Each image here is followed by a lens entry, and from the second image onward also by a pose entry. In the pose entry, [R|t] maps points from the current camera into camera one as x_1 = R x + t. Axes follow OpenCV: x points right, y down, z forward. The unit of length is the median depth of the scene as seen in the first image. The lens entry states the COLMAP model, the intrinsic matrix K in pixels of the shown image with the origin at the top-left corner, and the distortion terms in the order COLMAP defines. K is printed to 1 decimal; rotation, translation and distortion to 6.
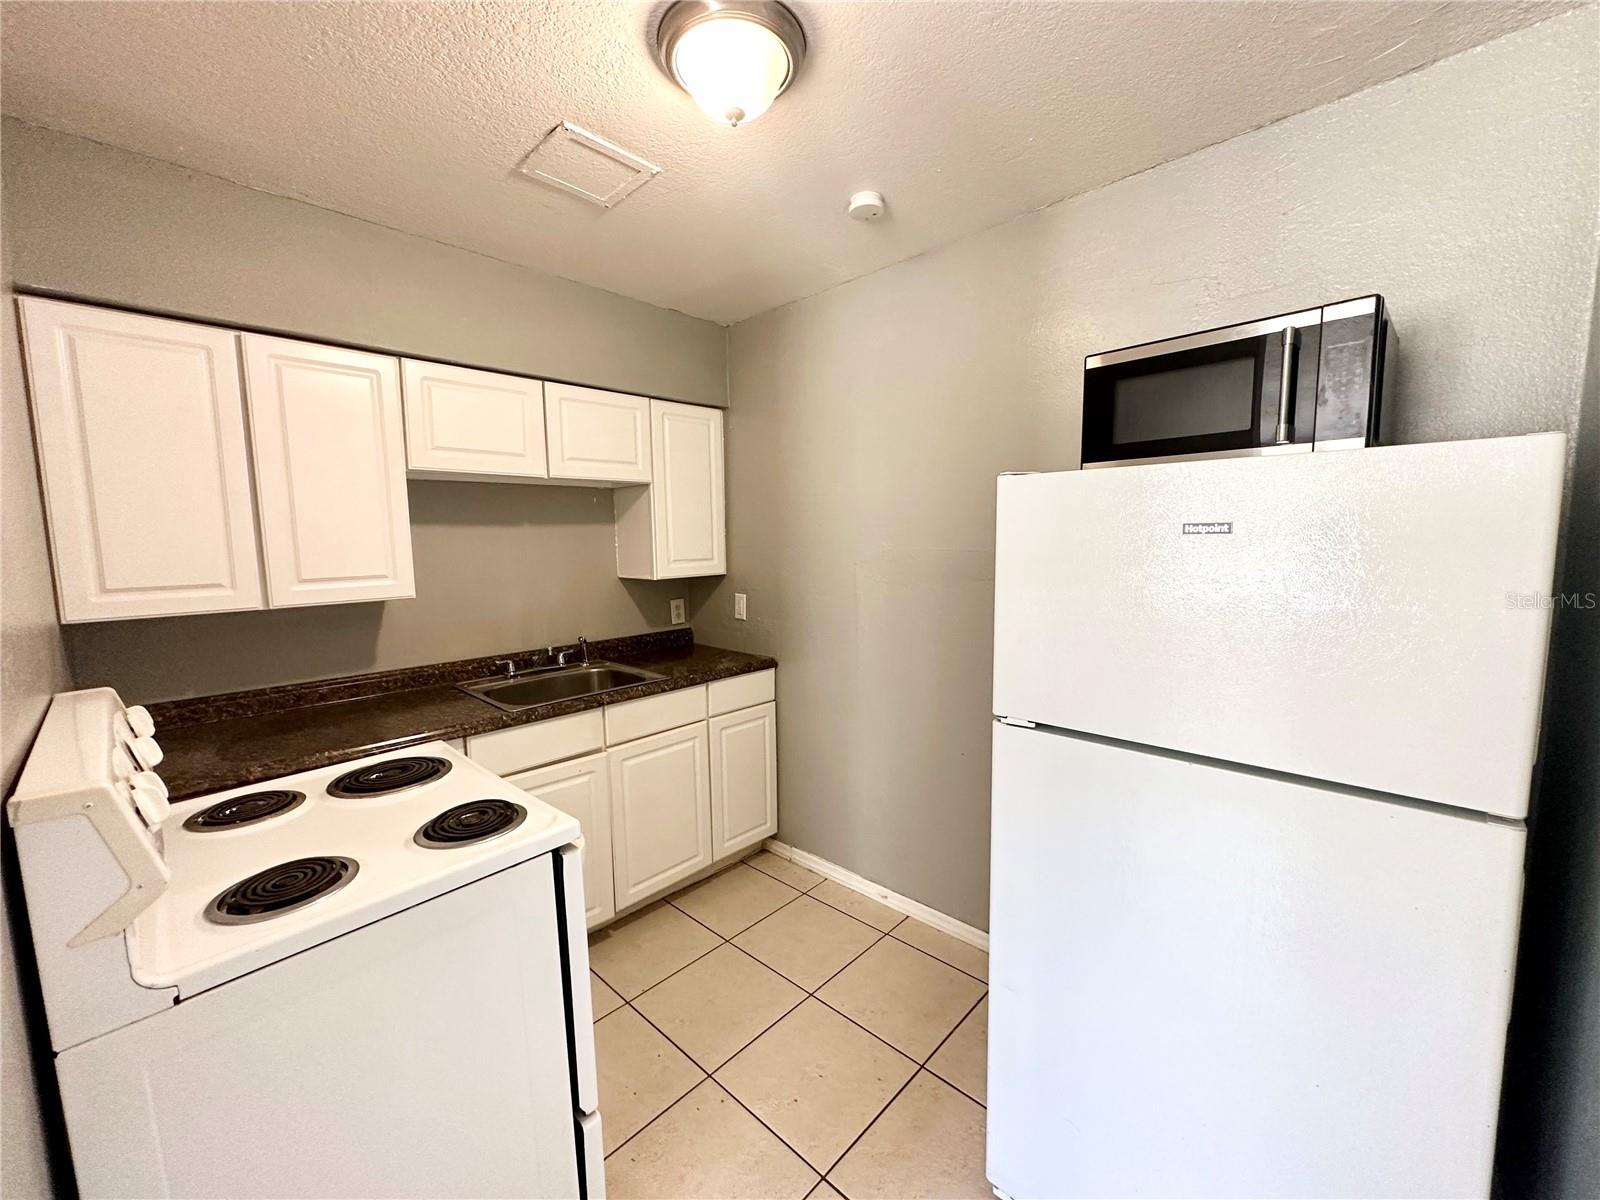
lens RADIAL K [[636.2, 0, 796.9], [0, 636.2, 601.7], [0, 0, 1]] dist [-0.003027, -0.000252]
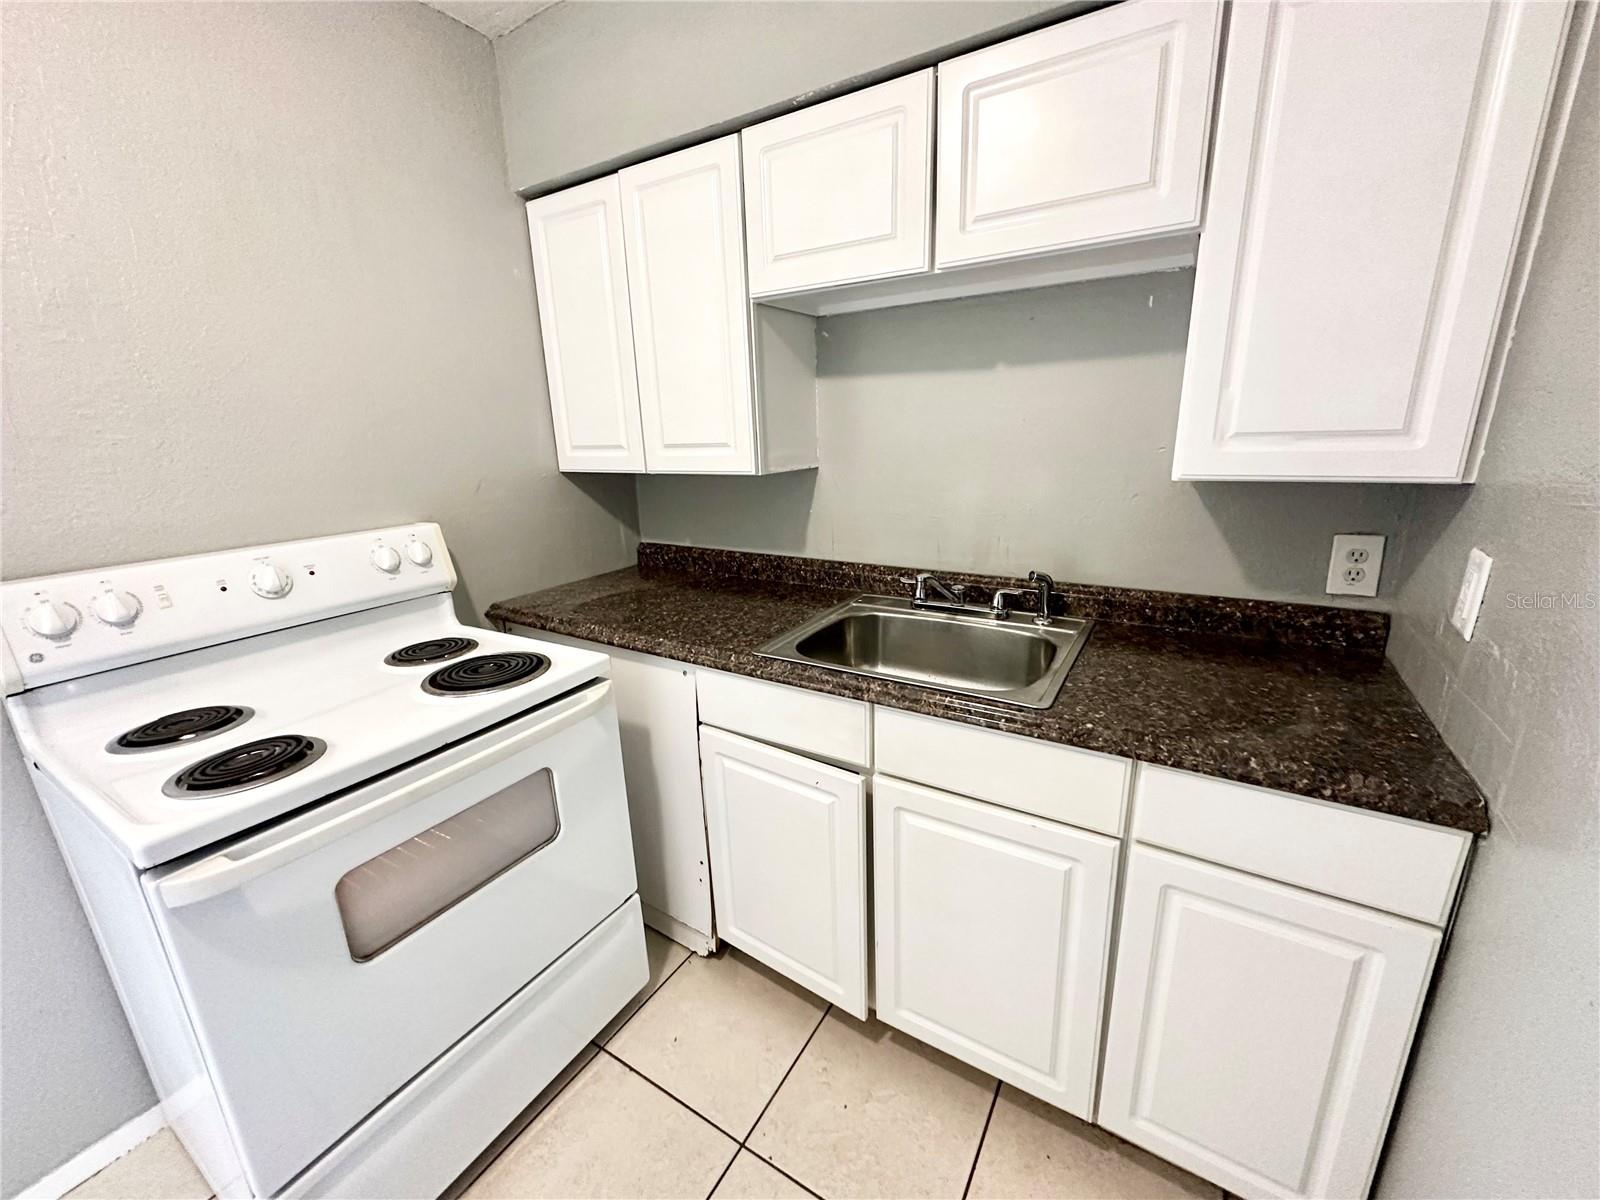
lens RADIAL K [[636.2, 0, 798.5], [0, 636.2, 606.4], [0, 0, 1]] dist [-0.003027, -0.000252]
pose [[0.192850, 0.276375, -0.941502, 0.149743], [-0.072447, 0.960905, 0.267231, -0.048344], [0.978550, 0.016674, 0.205333, 0.689310]]
